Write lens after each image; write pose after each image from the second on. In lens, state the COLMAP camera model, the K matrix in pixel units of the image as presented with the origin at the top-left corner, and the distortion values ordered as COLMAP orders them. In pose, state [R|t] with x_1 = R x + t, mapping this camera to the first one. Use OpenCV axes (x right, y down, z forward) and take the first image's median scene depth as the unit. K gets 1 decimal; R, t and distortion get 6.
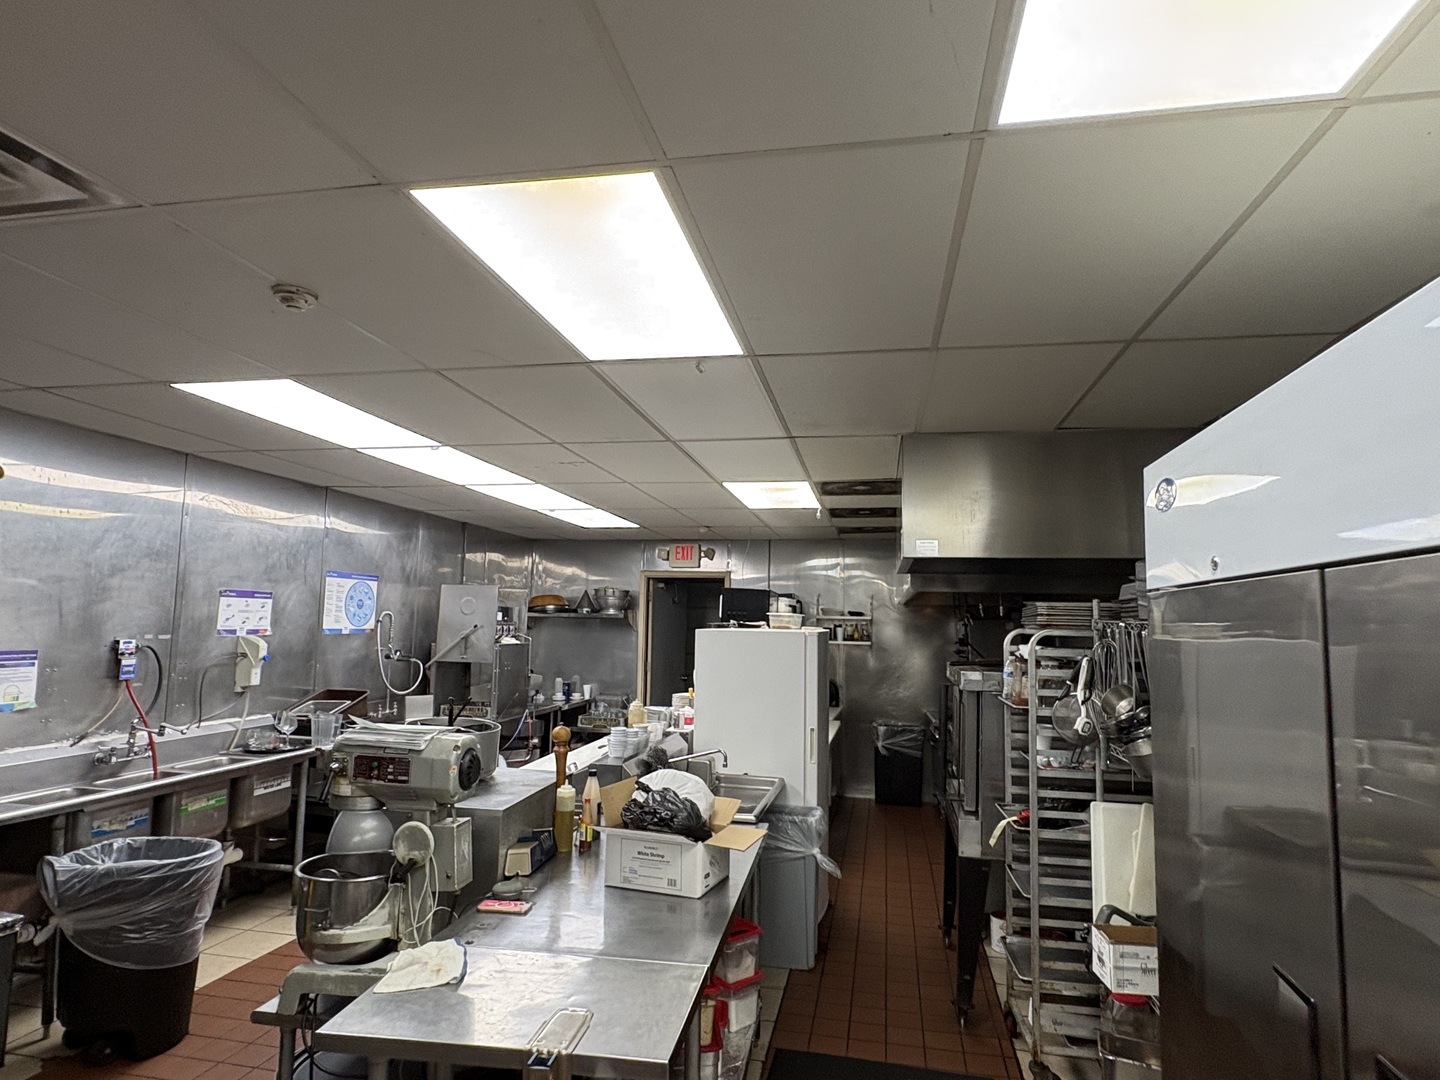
lens RADIAL K [[822.0, 0, 720.0], [0, 822.0, 540.0], [0, 0, 1]] dist [0.001314, 0.001055]
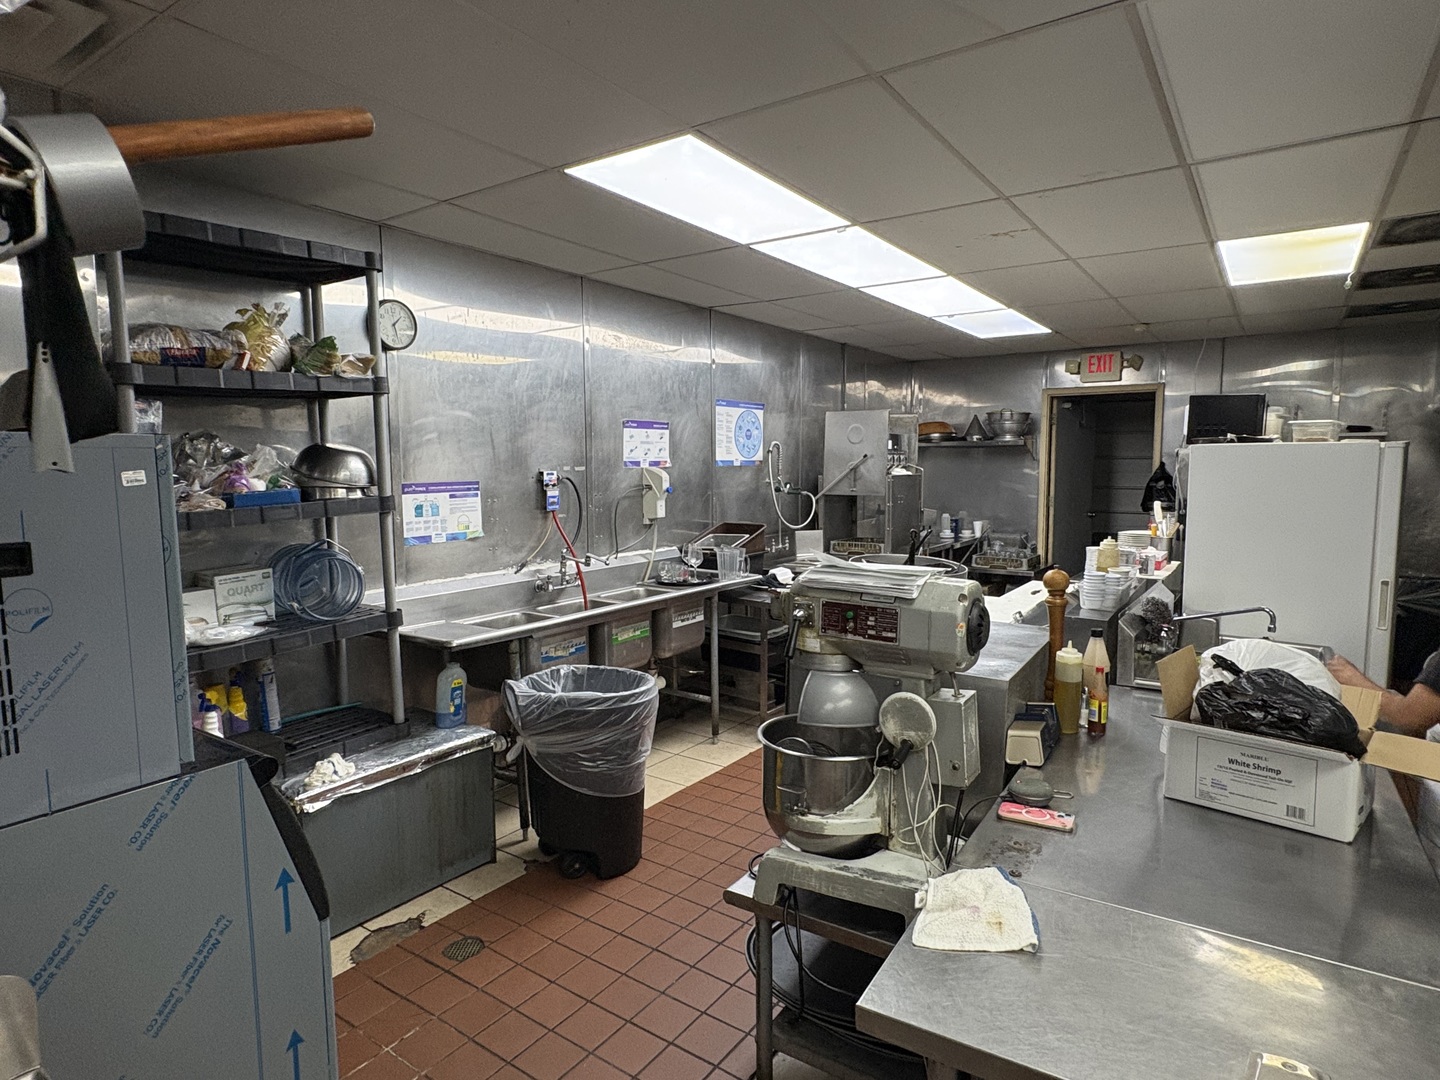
lens RADIAL K [[822.0, 0, 720.0], [0, 822.0, 540.0], [0, 0, 1]] dist [0.001314, 0.001055]
pose [[0.917134, 0.014885, -0.398302, -0.135309], [0.062216, 0.981707, 0.179947, 0.037733], [0.393694, -0.189816, 0.899430, 0.172064]]
